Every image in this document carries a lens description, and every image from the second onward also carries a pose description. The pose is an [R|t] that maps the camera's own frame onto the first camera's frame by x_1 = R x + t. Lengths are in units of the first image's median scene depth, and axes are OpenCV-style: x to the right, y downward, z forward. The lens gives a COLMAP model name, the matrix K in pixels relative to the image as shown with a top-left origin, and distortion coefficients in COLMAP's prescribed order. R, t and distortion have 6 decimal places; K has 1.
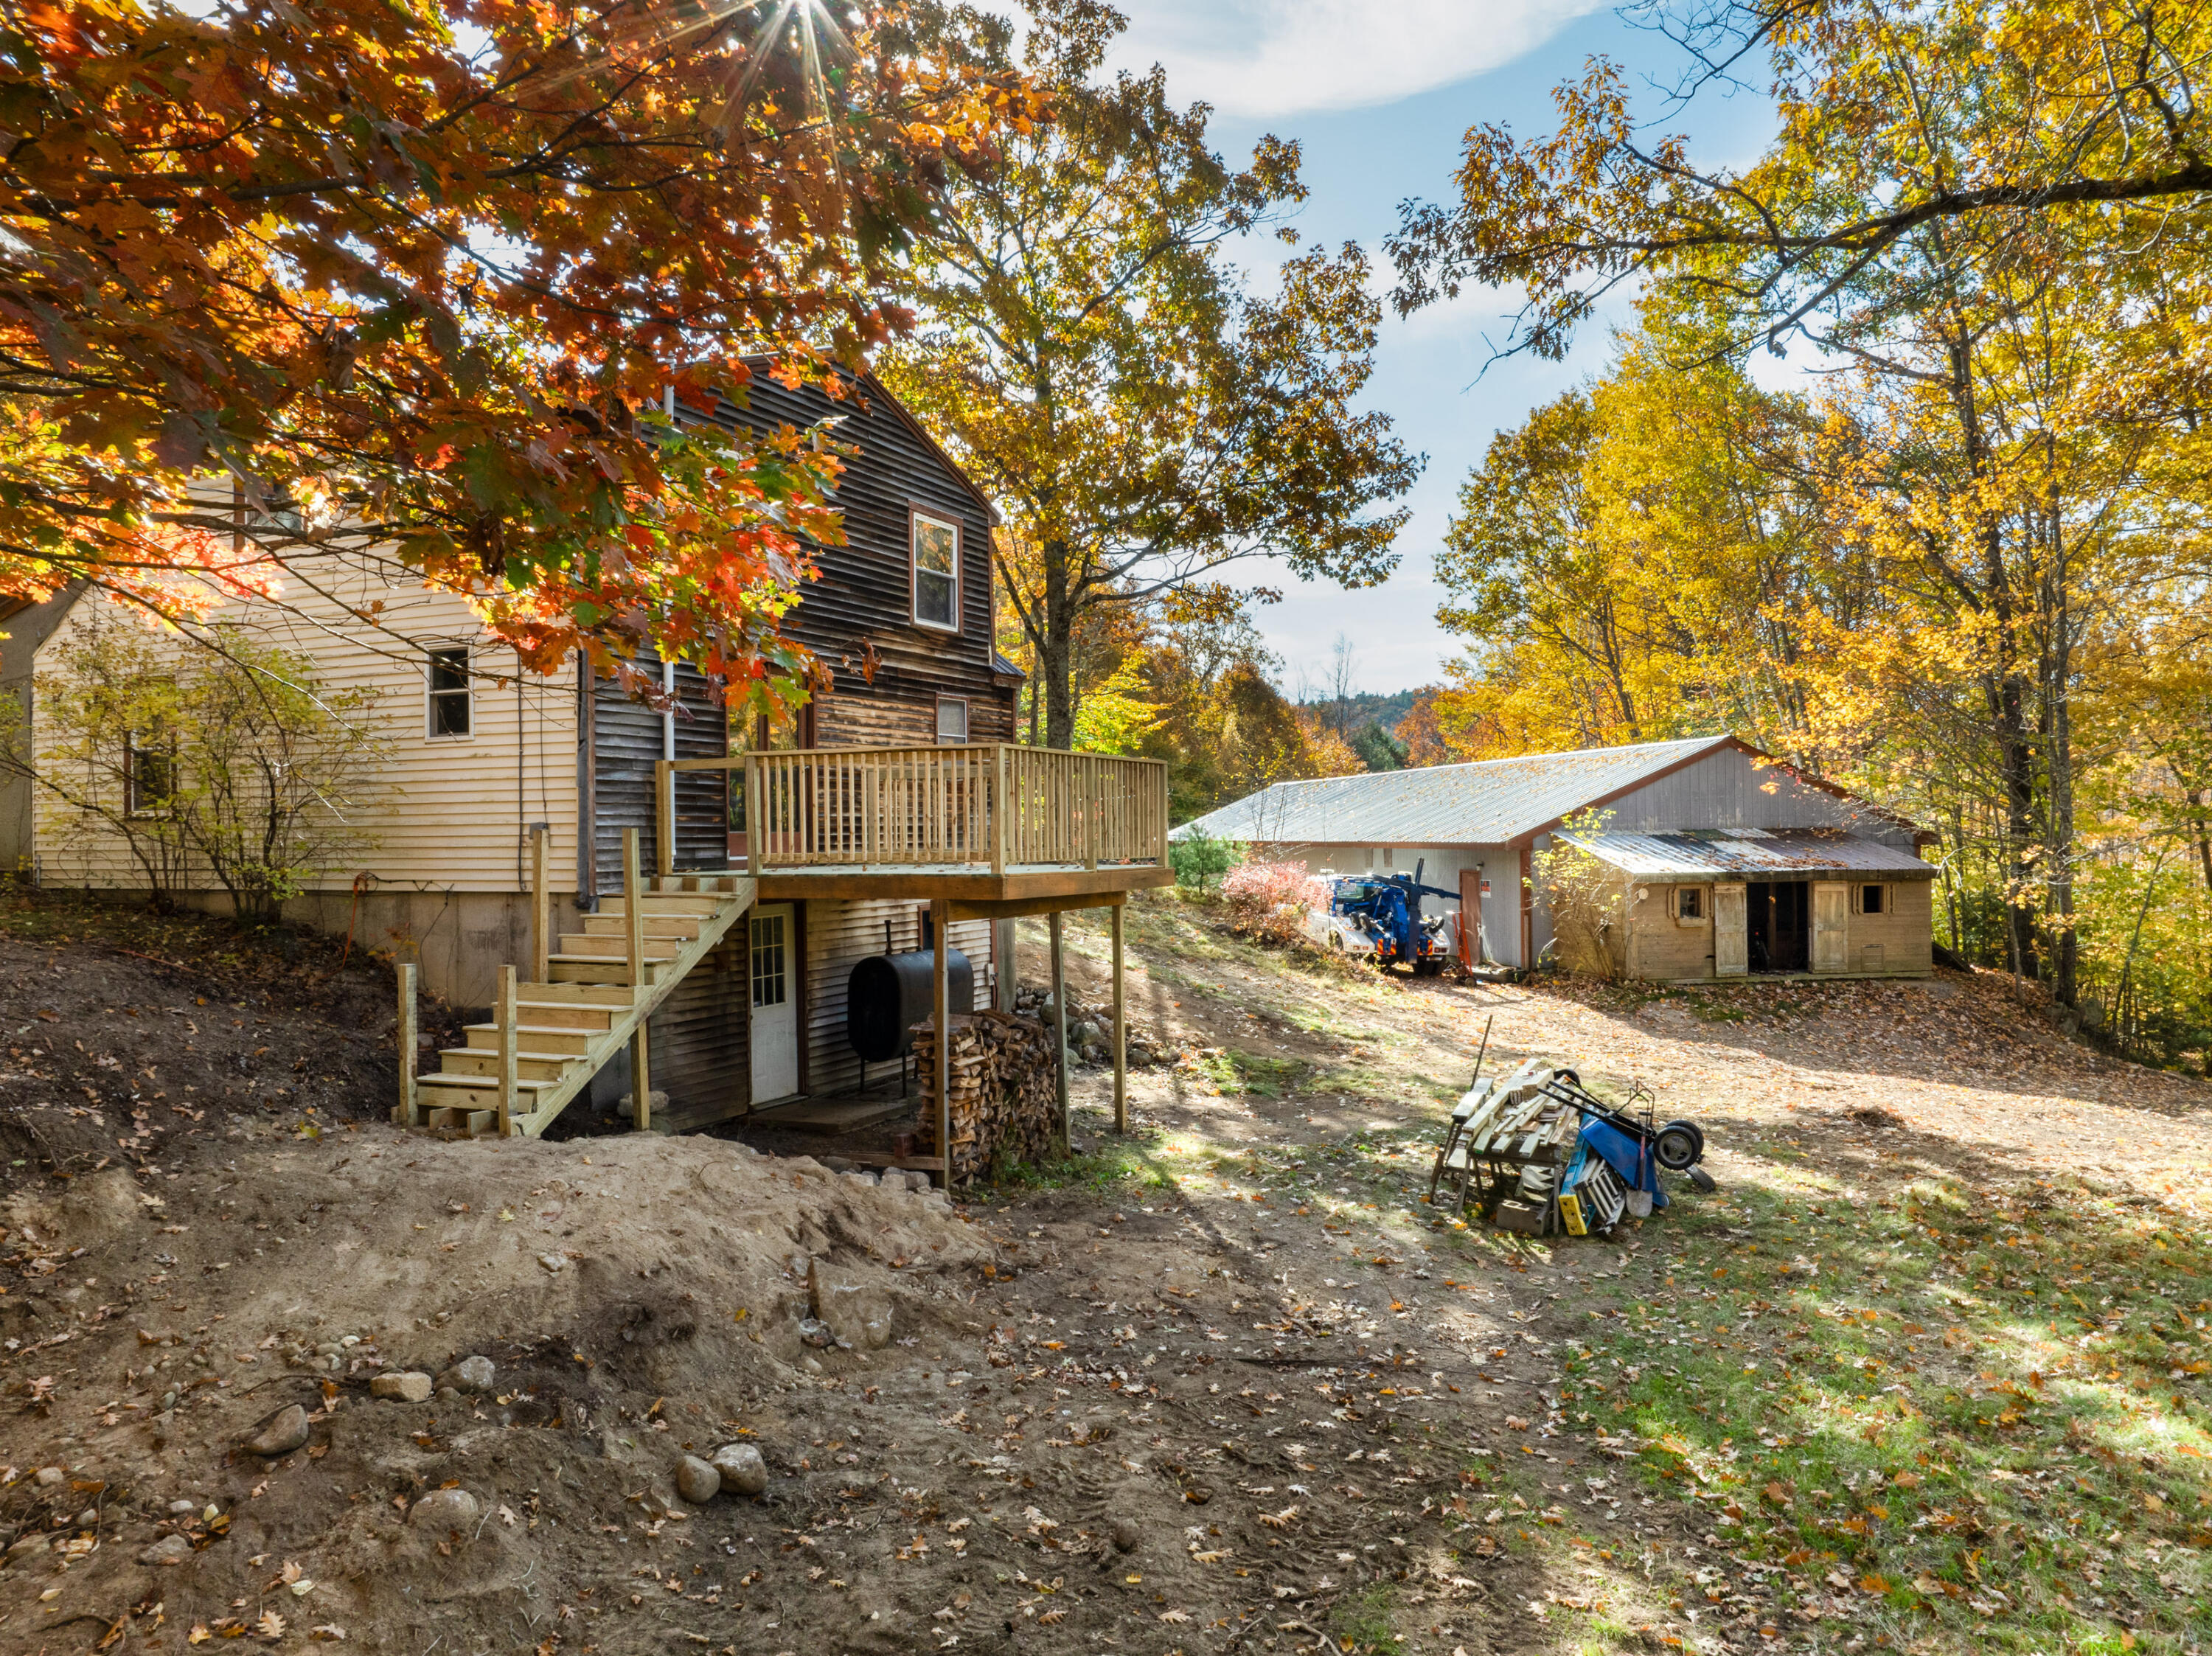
lens RADIAL K [[1551.2, 0, 1103.1], [0, 1551.2, 830.0], [0, 0, 1]] dist [-0.042505, 0.025760]
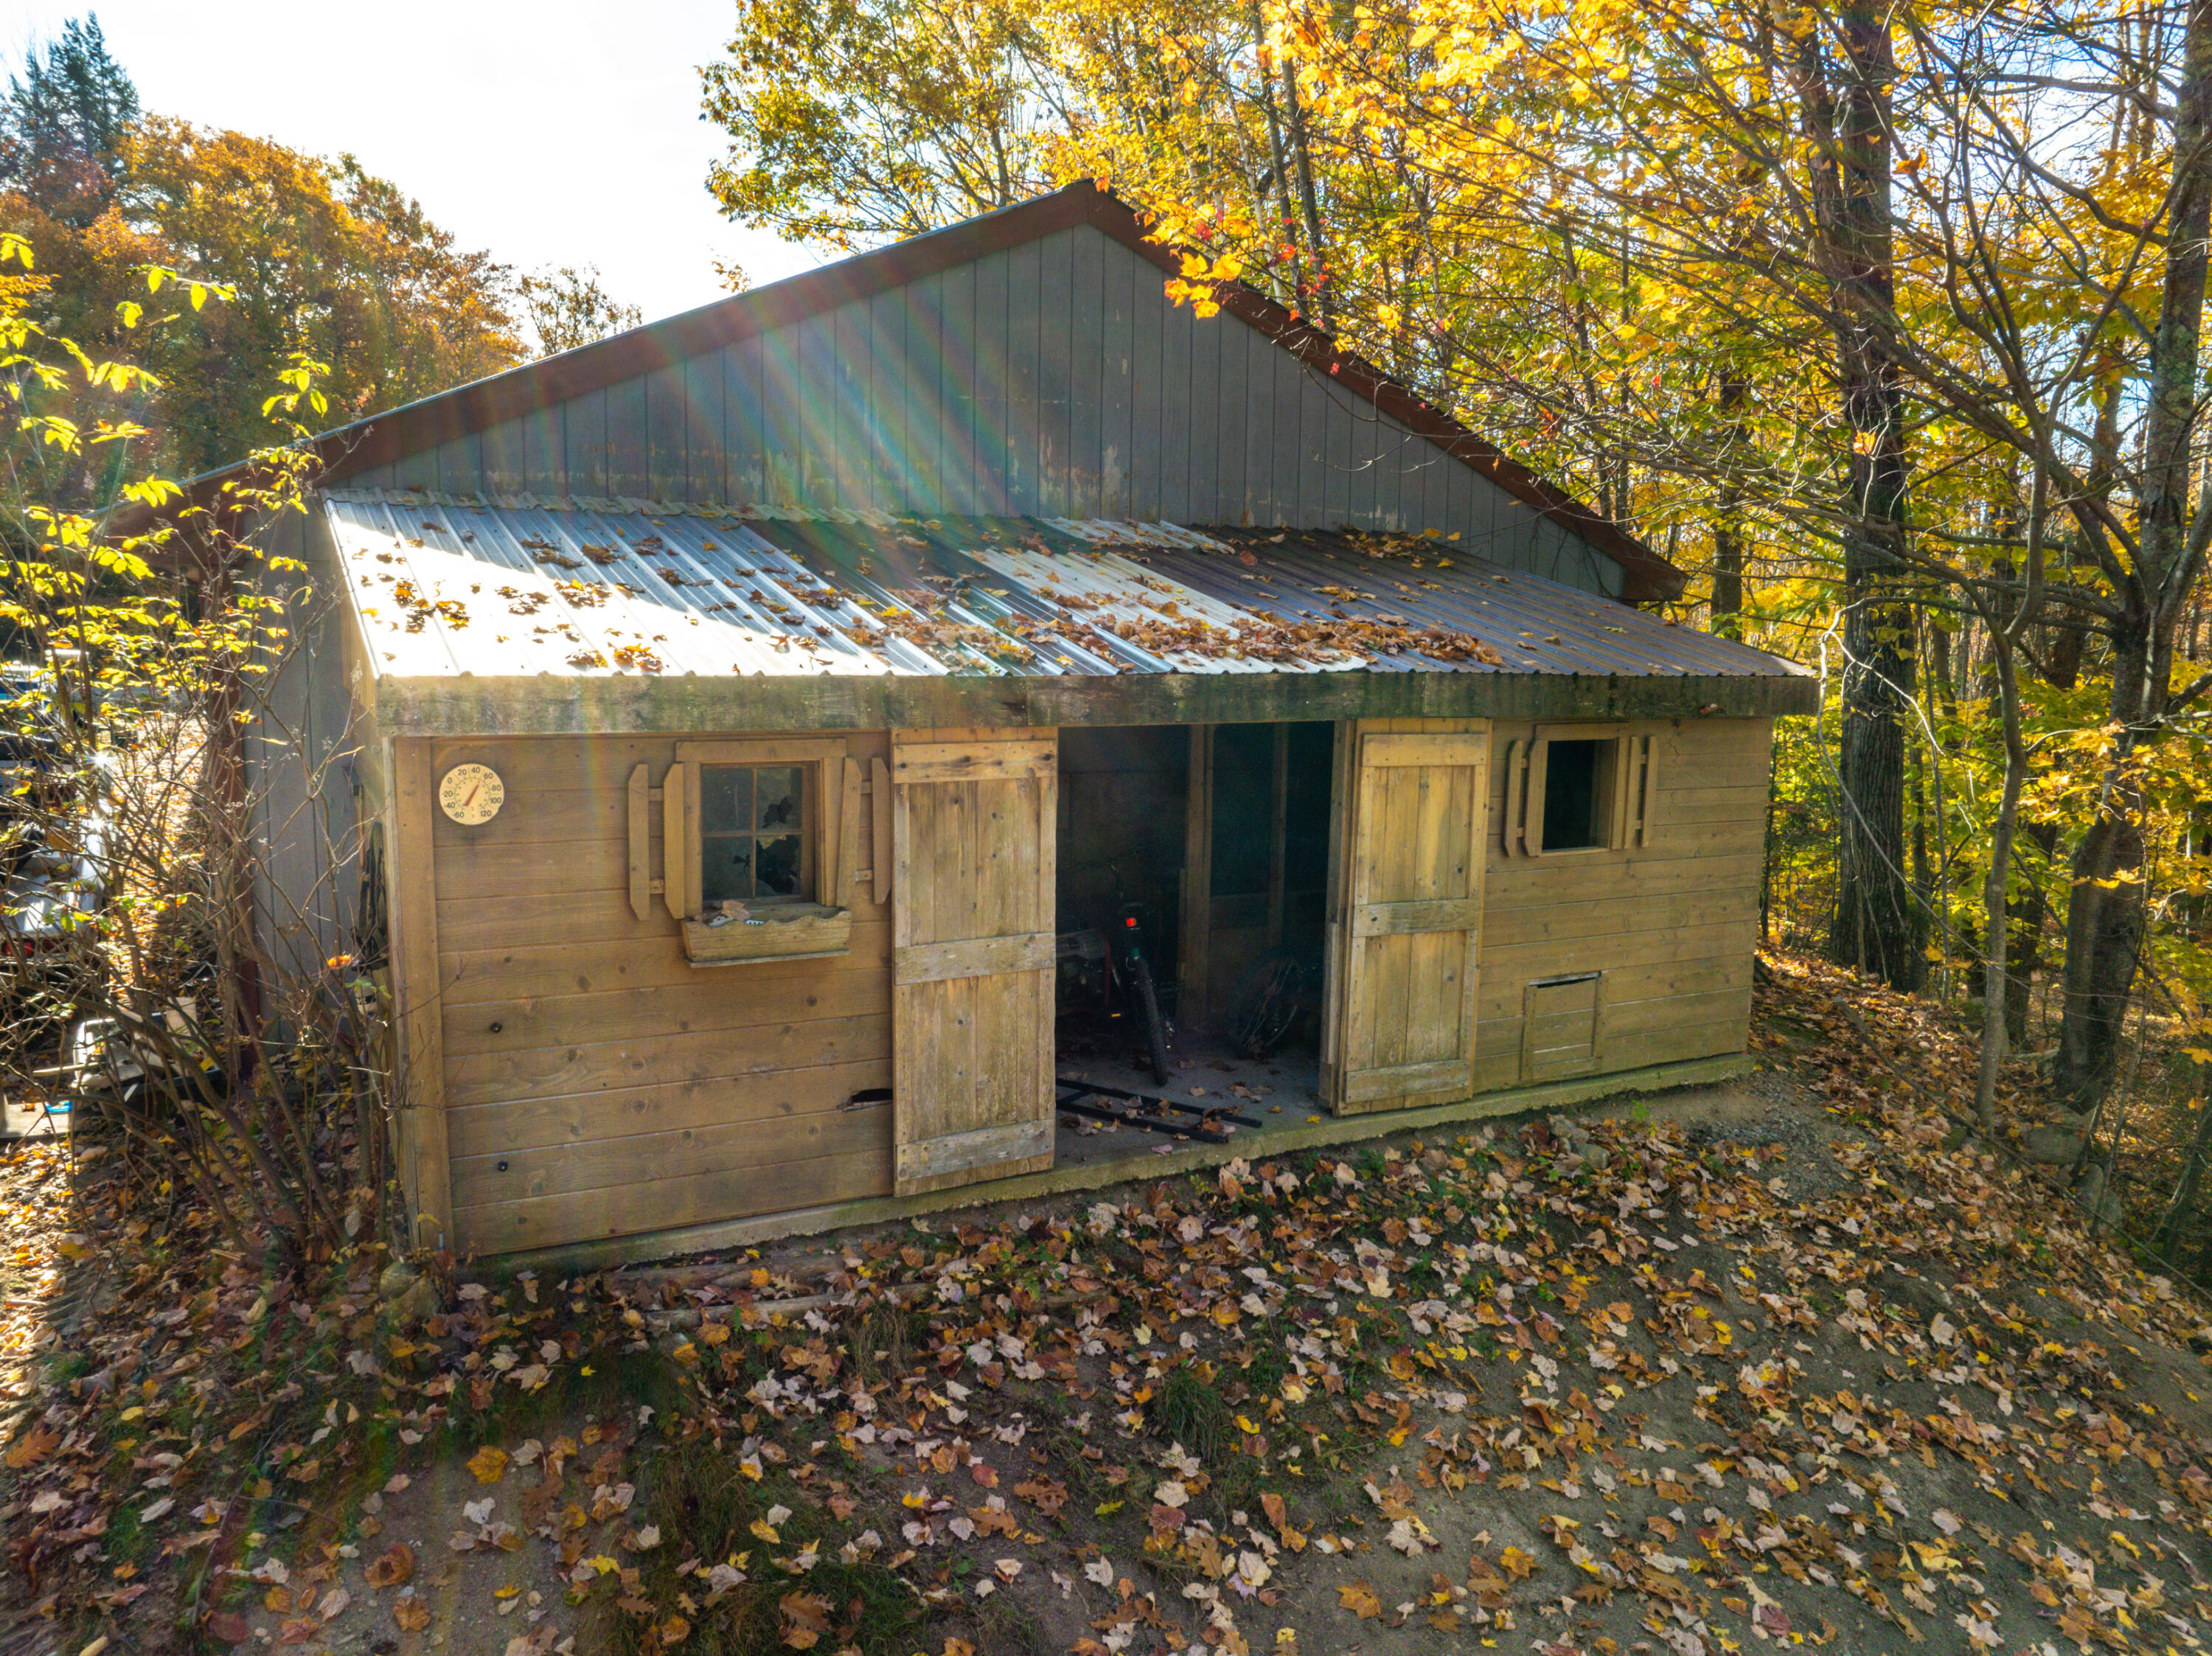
lens RADIAL K [[1551.2, 0, 1105.6], [0, 1551.2, 831.3], [0, 0, 1]] dist [-0.042505, 0.025760]
pose [[0.959143, -0.018748, 0.282300, 0.363166], [-0.019467, 0.991064, 0.131958, 0.020227], [-0.282251, -0.132063, 0.950207, 0.794863]]
